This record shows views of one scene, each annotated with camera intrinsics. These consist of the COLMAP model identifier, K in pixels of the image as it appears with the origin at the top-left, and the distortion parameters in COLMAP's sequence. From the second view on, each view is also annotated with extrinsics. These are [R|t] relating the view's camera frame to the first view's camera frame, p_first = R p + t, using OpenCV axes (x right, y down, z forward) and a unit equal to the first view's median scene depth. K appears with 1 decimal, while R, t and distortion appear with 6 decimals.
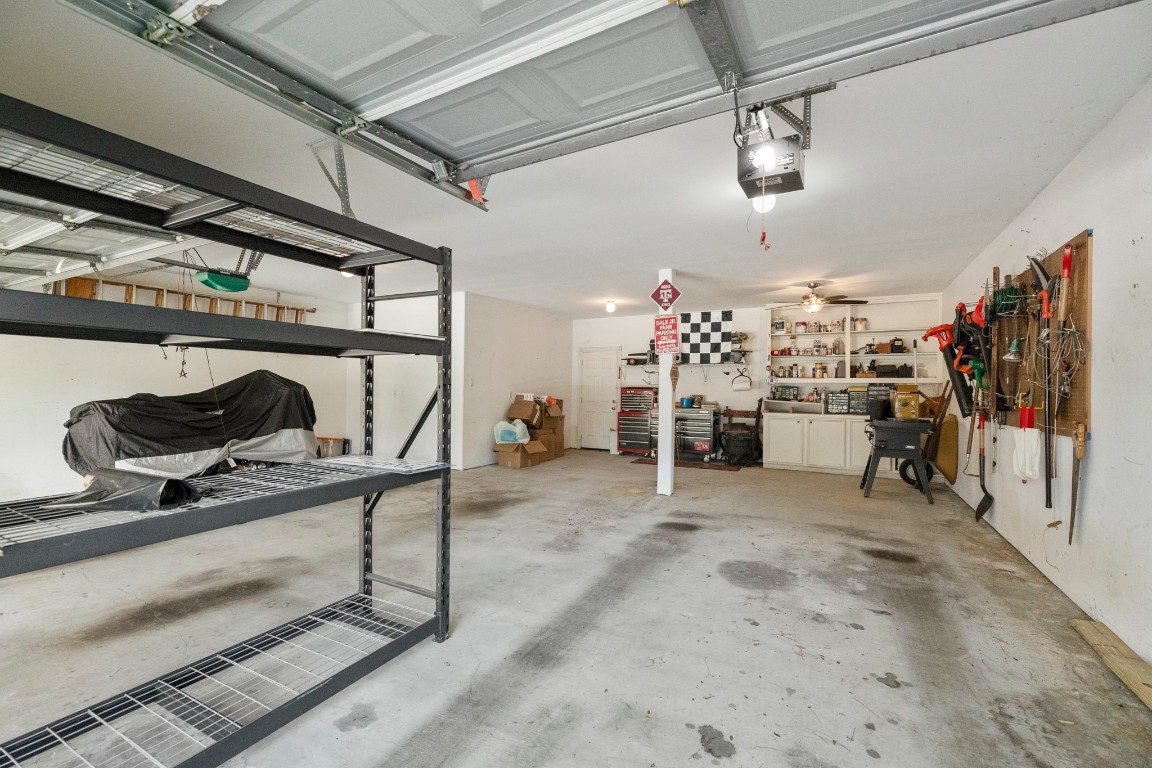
lens RADIAL K [[495.7, 0, 579.3], [0, 495.7, 389.0], [0, 0, 1]] dist [0.001603, -0.000437]
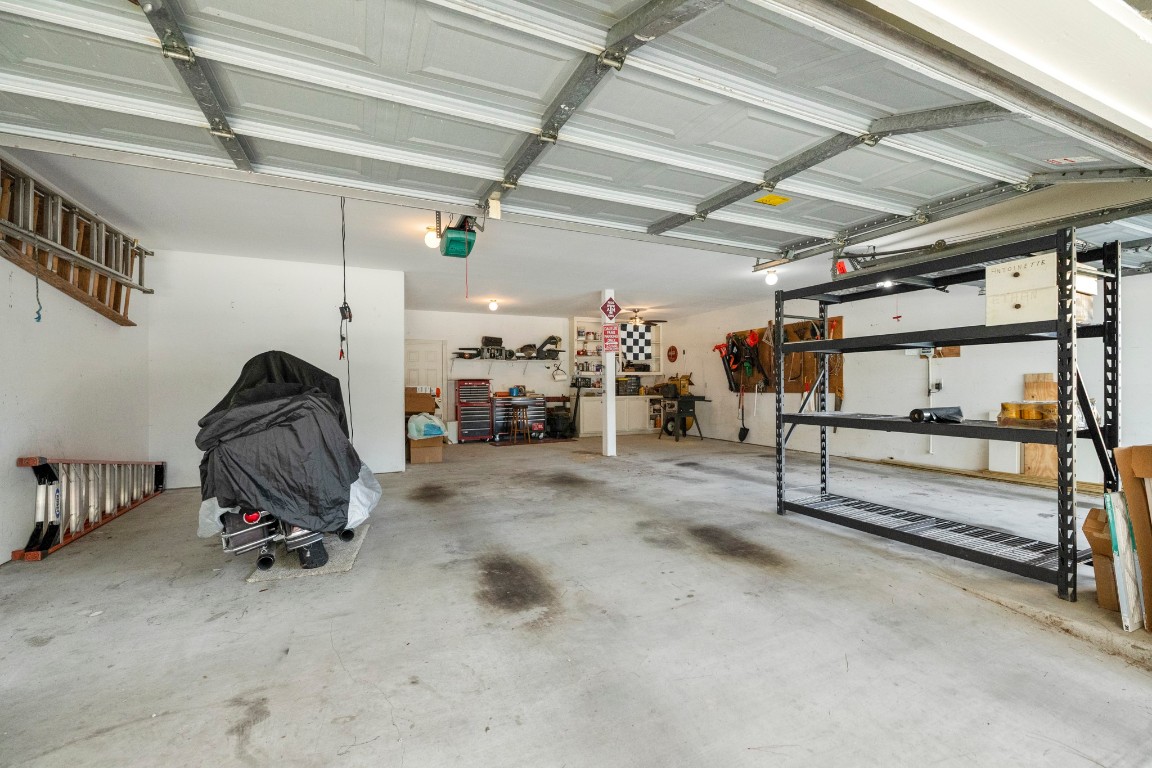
lens RADIAL K [[495.7, 0, 579.3], [0, 495.7, 389.0], [0, 0, 1]] dist [0.001603, -0.000437]
pose [[0.588511, -0.020097, 0.808239, -1.011129], [0.015020, 0.999790, 0.013924, 0.009716], [-0.808349, 0.003945, 0.588690, 0.284717]]
